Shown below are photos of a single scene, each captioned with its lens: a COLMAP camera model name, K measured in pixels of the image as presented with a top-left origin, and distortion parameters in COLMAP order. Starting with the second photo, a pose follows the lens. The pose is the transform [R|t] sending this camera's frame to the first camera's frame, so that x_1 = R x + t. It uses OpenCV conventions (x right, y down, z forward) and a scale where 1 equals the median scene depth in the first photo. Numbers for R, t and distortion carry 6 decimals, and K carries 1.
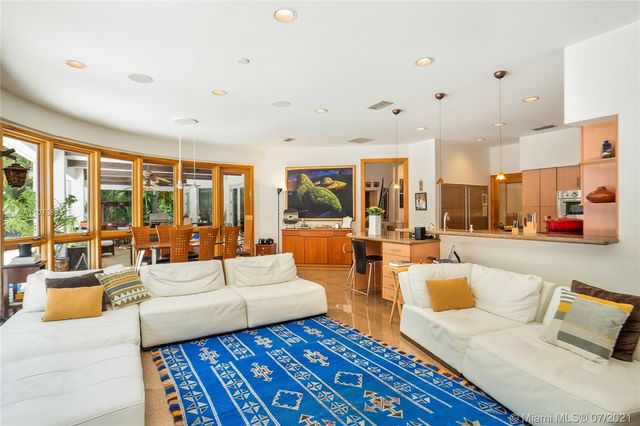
lens RADIAL K [[311.6, 0, 315.7], [0, 311.6, 215.1], [0, 0, 1]] dist [-0.023650, 0.000551]
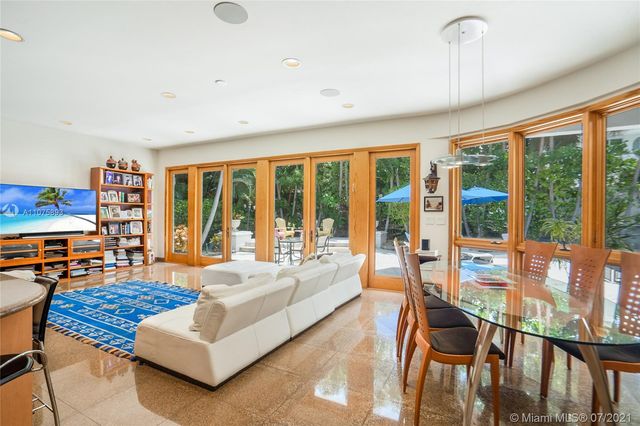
lens RADIAL K [[311.6, 0, 315.7], [0, 311.6, 215.1], [0, 0, 1]] dist [-0.023650, 0.000551]
pose [[-0.863628, -0.004808, -0.504107, 0.047716], [-0.008238, 0.999956, 0.004575, -0.005689], [0.504062, 0.008104, -0.863629, 2.433835]]
